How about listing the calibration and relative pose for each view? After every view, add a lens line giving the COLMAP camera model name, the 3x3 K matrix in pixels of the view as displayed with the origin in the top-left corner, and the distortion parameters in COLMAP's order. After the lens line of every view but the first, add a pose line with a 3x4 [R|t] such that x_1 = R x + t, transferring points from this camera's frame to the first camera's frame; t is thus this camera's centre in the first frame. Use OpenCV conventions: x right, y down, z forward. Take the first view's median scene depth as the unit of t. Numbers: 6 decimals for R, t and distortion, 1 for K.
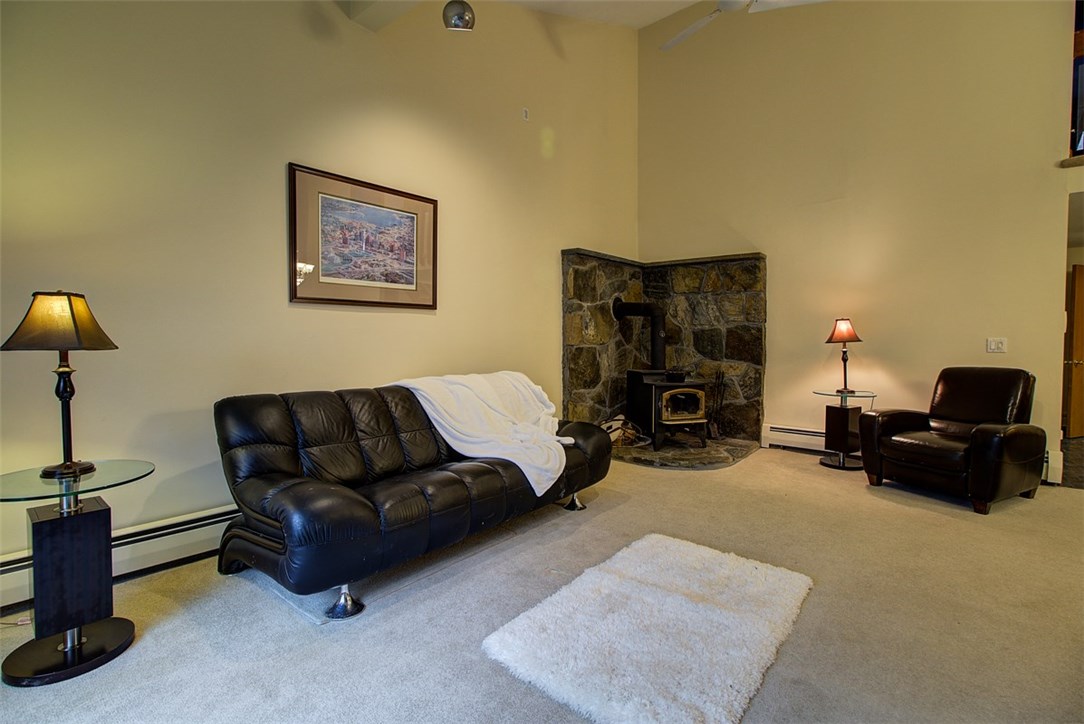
lens RADIAL K [[498.6, 0, 541.0], [0, 498.6, 350.3], [0, 0, 1]] dist [-0.010349, 0.005866]
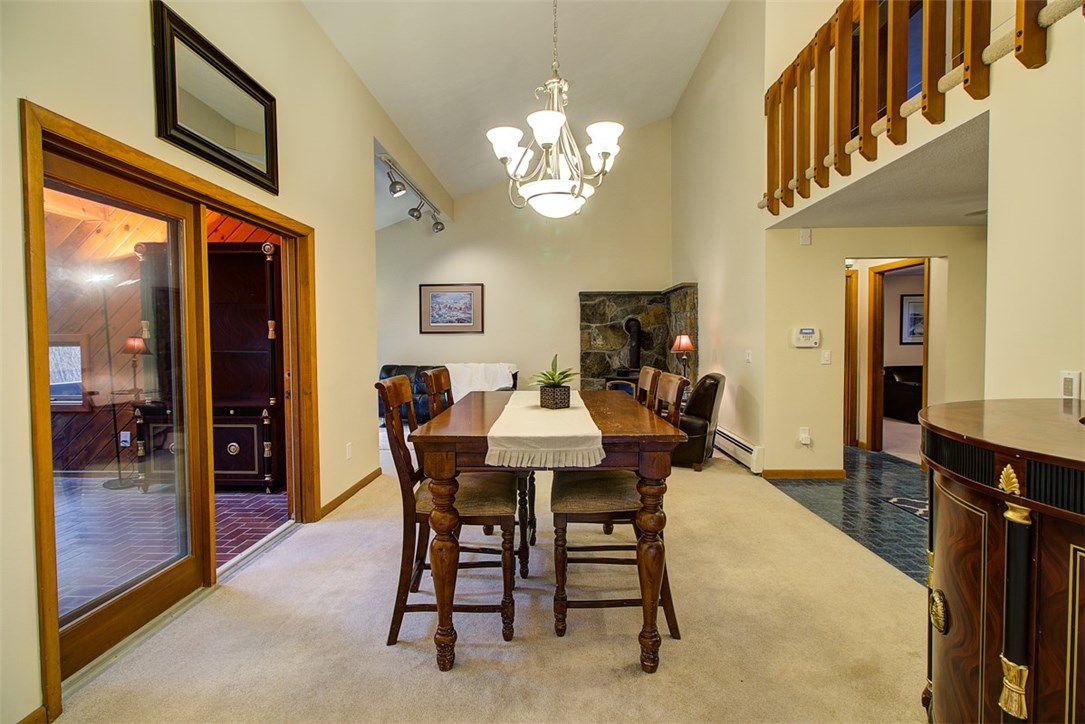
lens RADIAL K [[499.0, 0, 540.2], [0, 499.0, 354.0], [0, 0, 1]] dist [-0.010349, 0.005866]
pose [[0.633096, 0.016547, -0.773896, 1.236201], [-0.016013, 0.999838, 0.008278, -0.010409], [0.773908, 0.007152, 0.633258, -0.144600]]
